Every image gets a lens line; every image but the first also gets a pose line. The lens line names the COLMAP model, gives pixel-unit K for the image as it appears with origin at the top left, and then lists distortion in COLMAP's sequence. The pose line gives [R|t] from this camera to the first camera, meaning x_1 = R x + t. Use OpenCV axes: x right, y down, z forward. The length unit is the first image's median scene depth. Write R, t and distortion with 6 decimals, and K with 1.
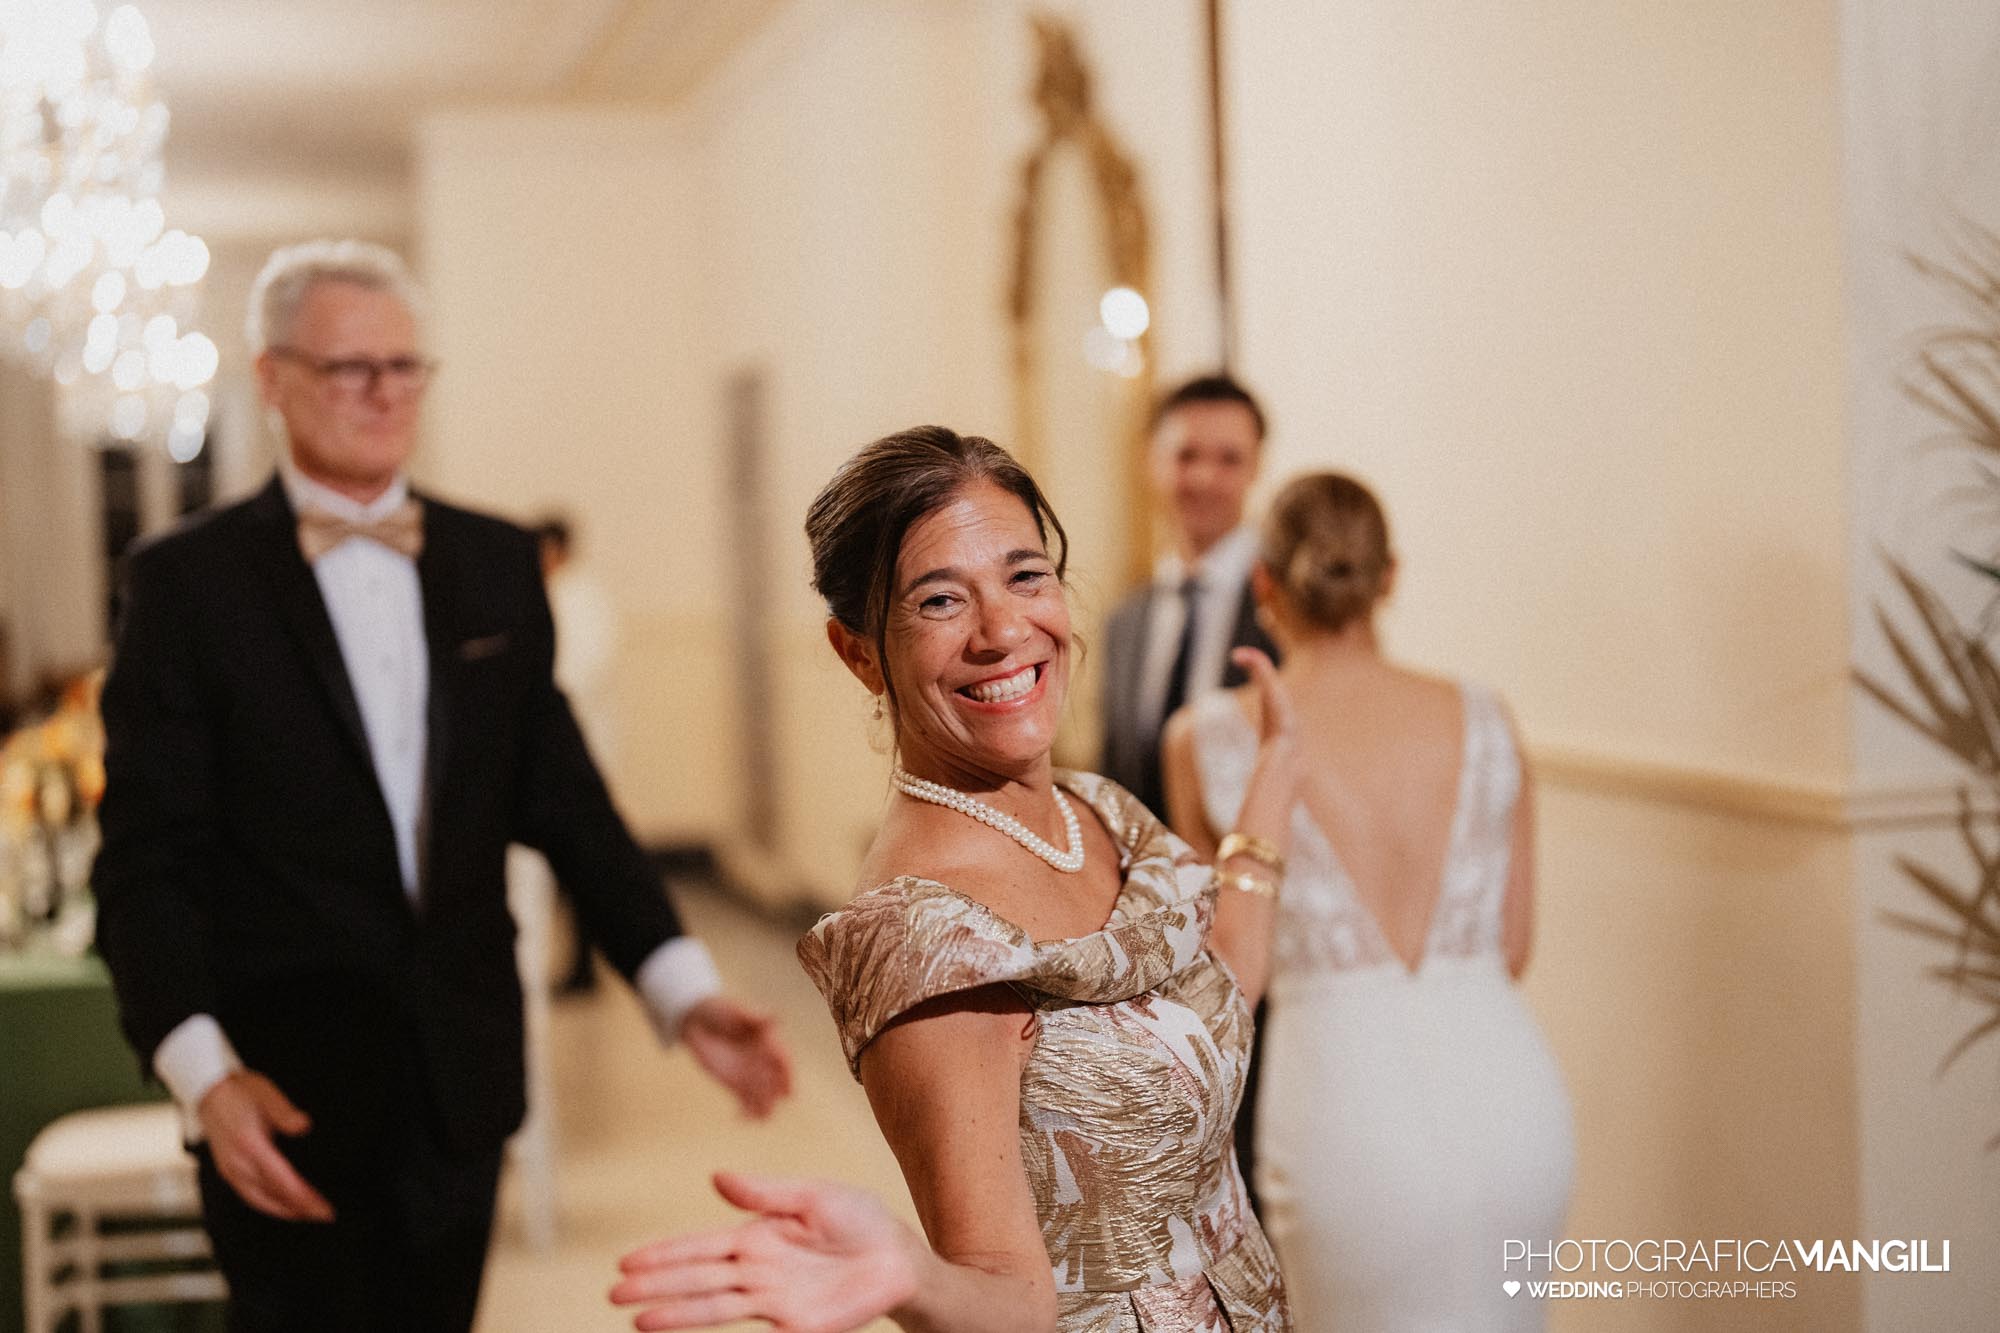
lens RADIAL K [[2860.5, 0, 1033.8], [0, 2860.5, 652.8], [0, 0, 1]] dist [0.006063, 0.000000]
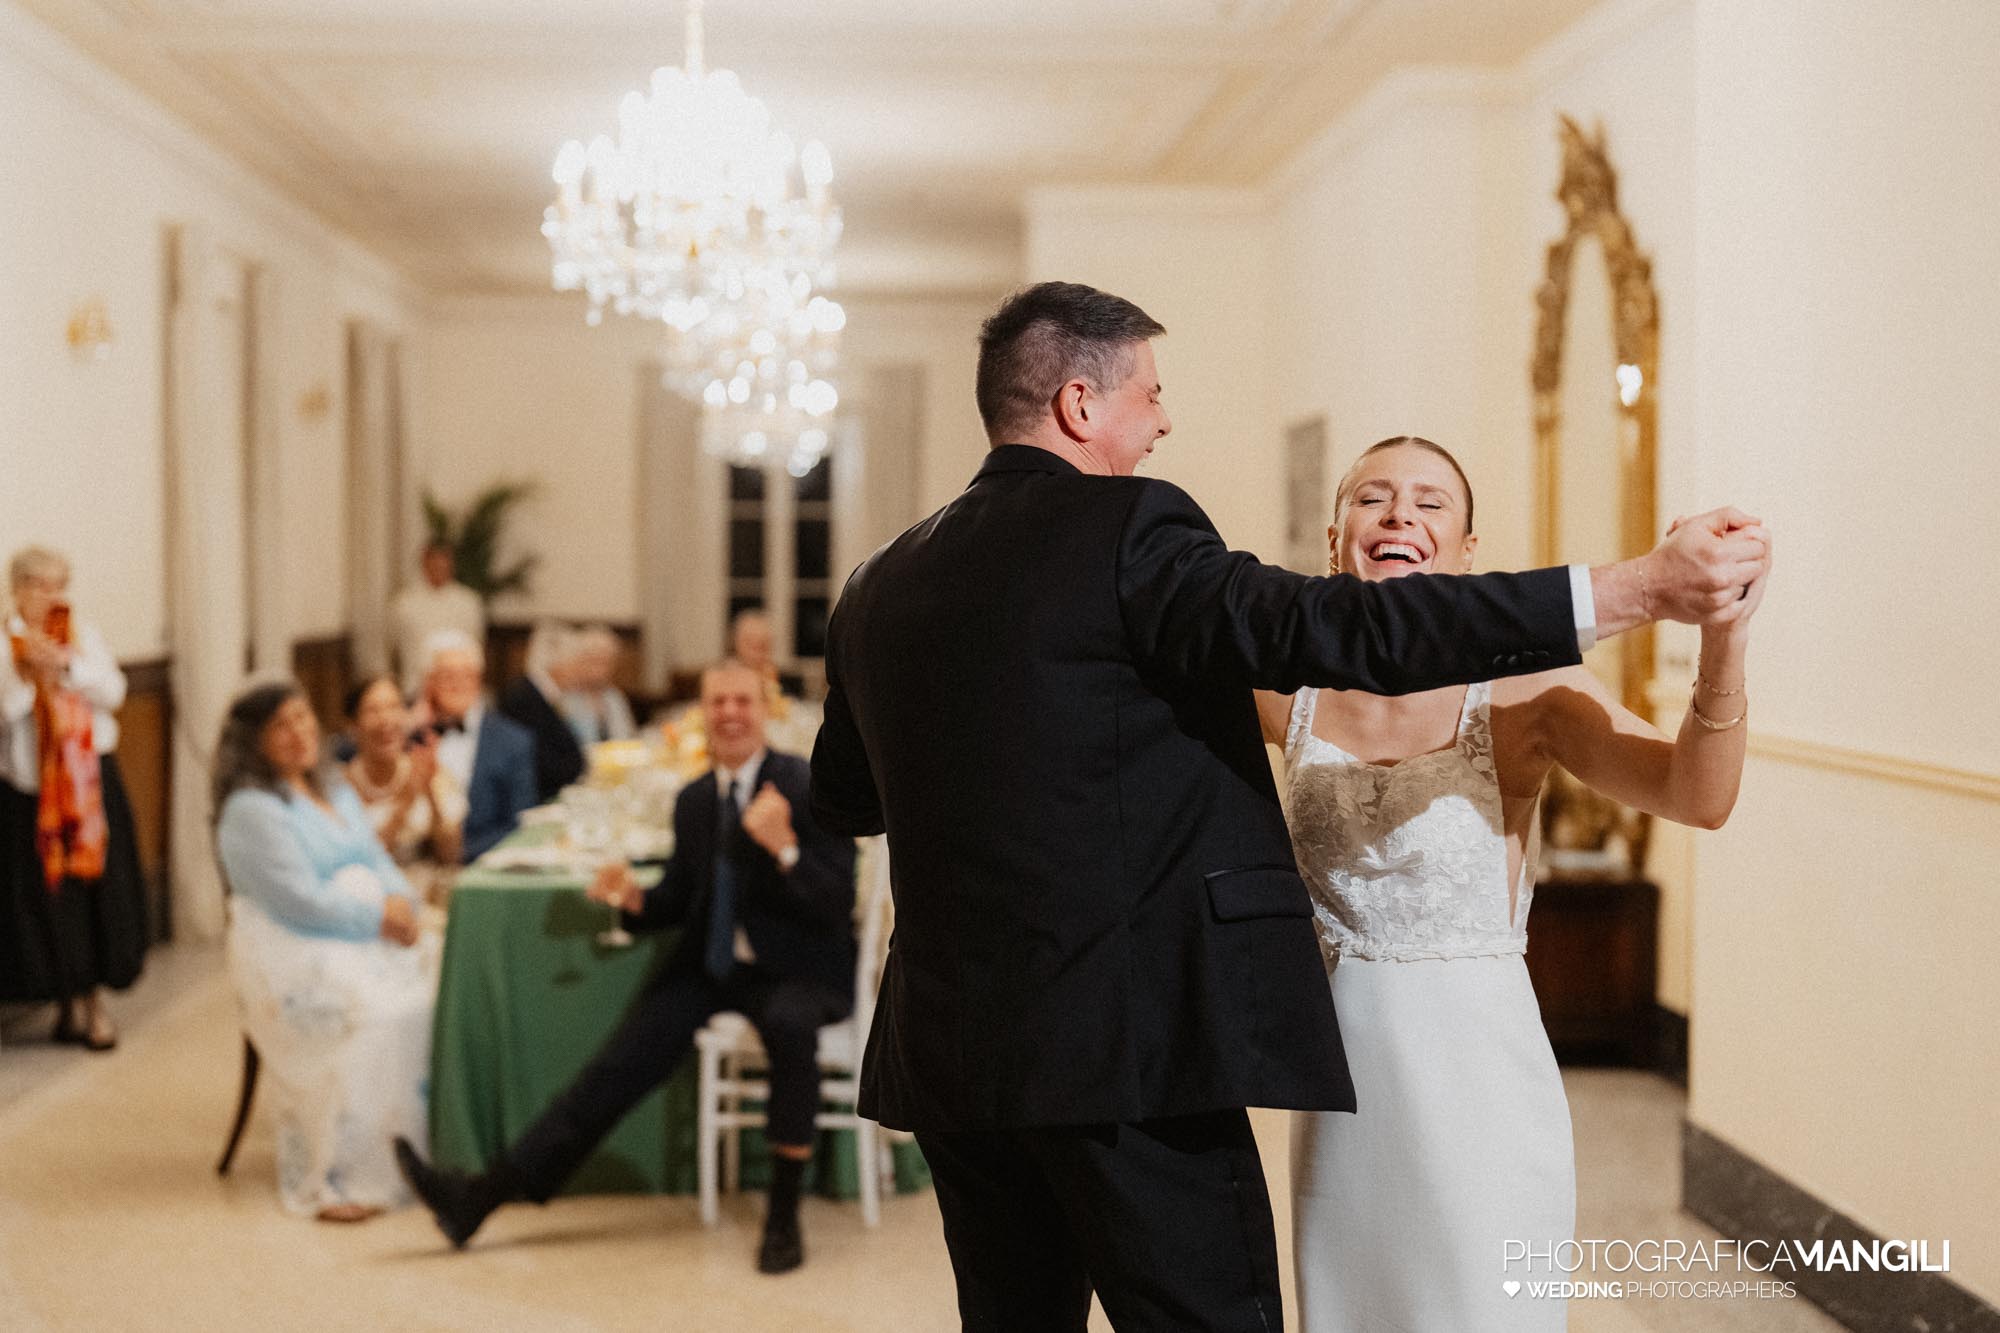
lens RADIAL K [[2860.5, 0, 960.5], [0, 2860.5, 600.8], [0, 0, 1]] dist [0.006063, 0.000000]
pose [[0.974298, 0.040990, -0.221503, 0.037223], [-0.047688, 0.998550, -0.024973, 0.011109], [0.220159, 0.034894, 0.974840, -0.220314]]
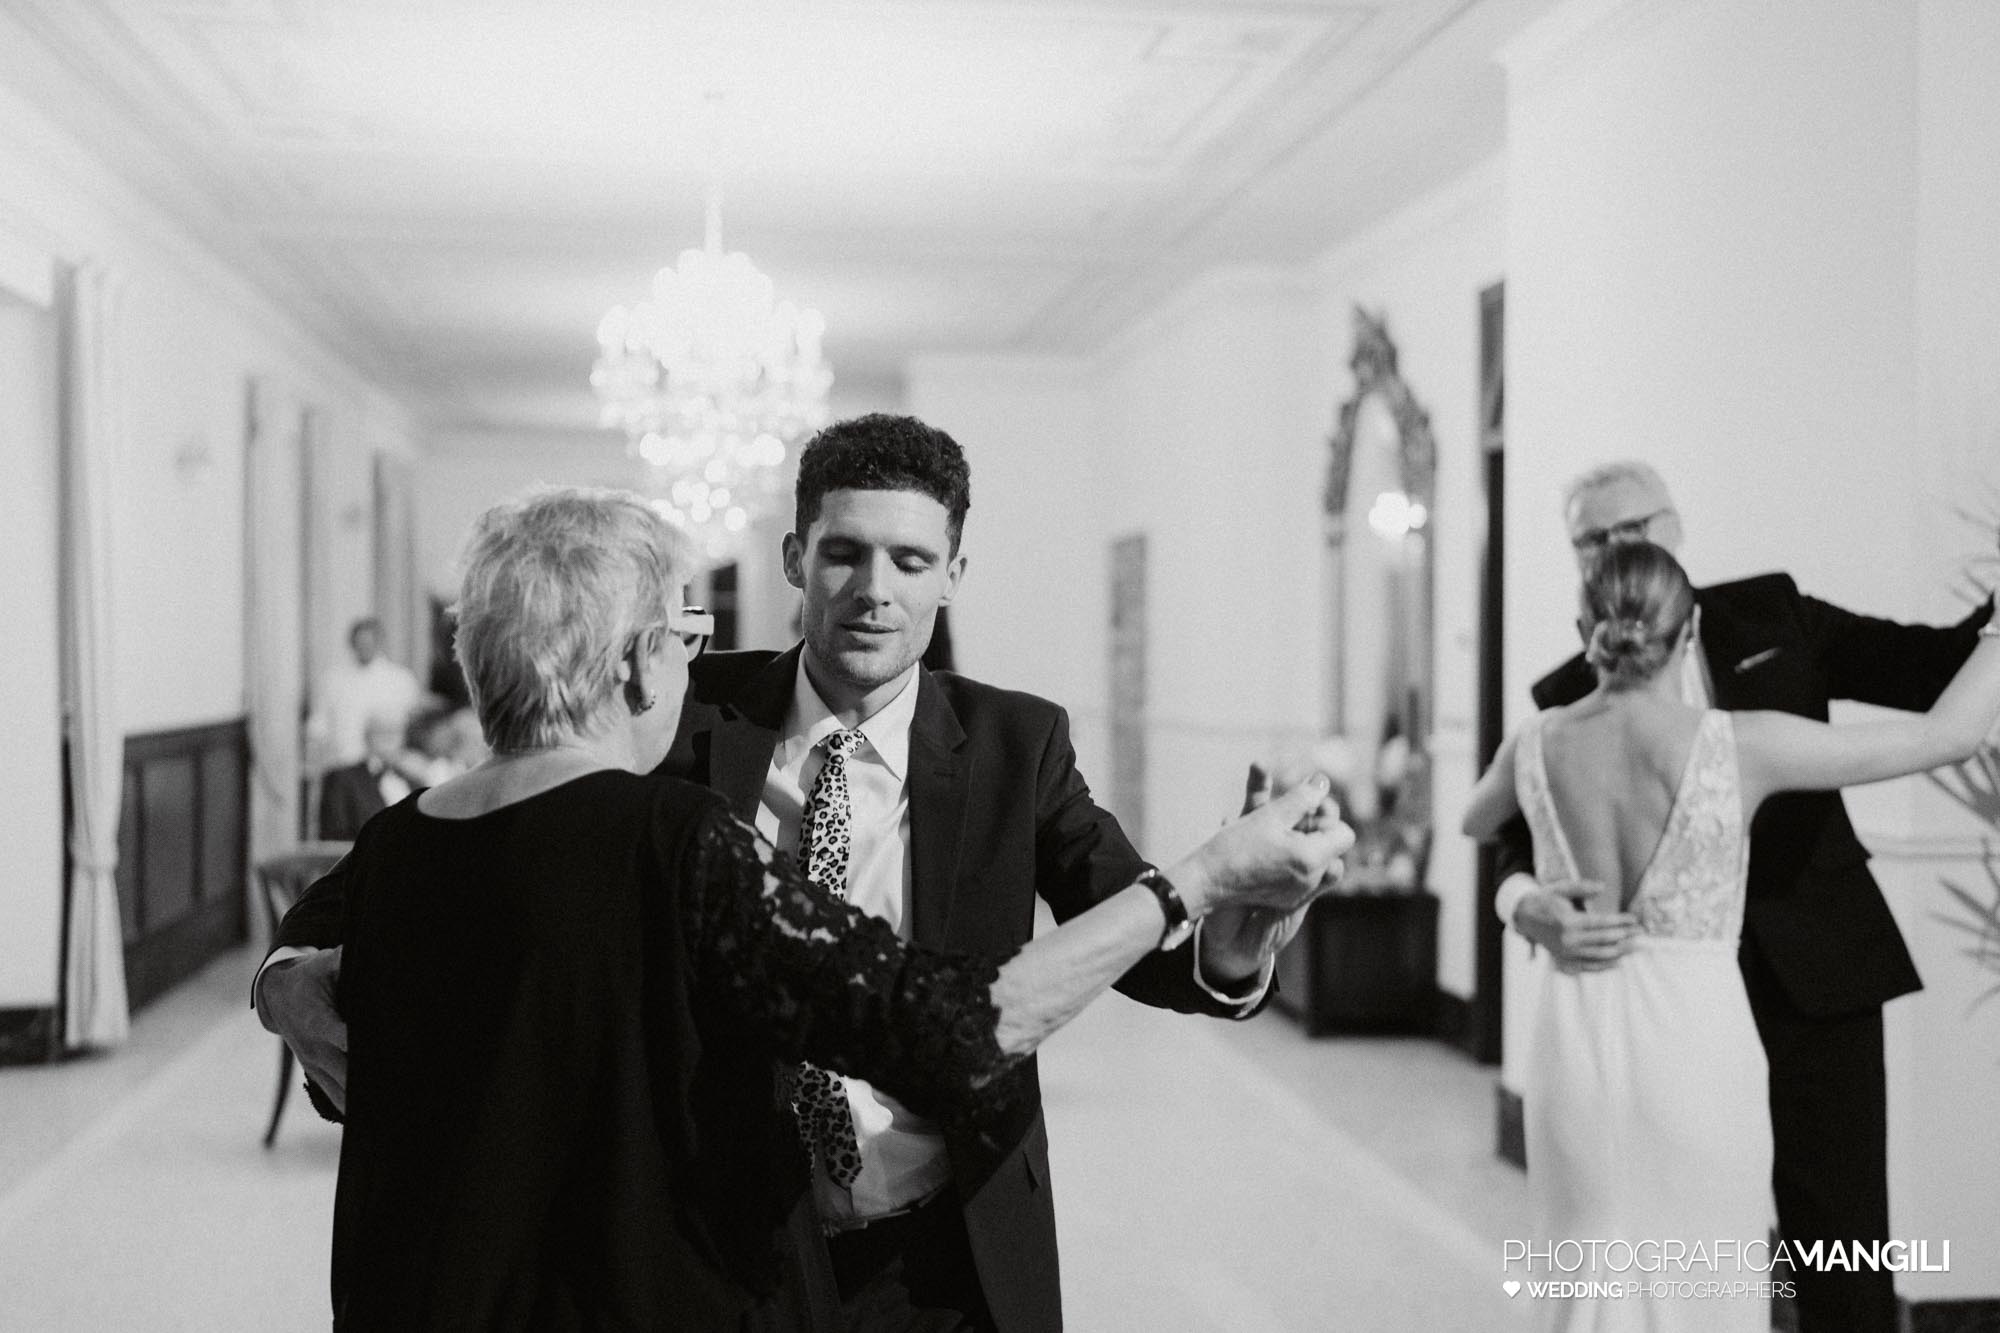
lens RADIAL K [[2133.5, 0, 941.6], [0, 2133.5, 632.0], [0, 0, 1]] dist [0.003562, 0.000000]
pose [[0.987036, 0.040761, -0.155235, -0.044064], [-0.048272, 0.997823, -0.044927, 0.008045], [0.153066, 0.051838, 0.986855, -0.165961]]
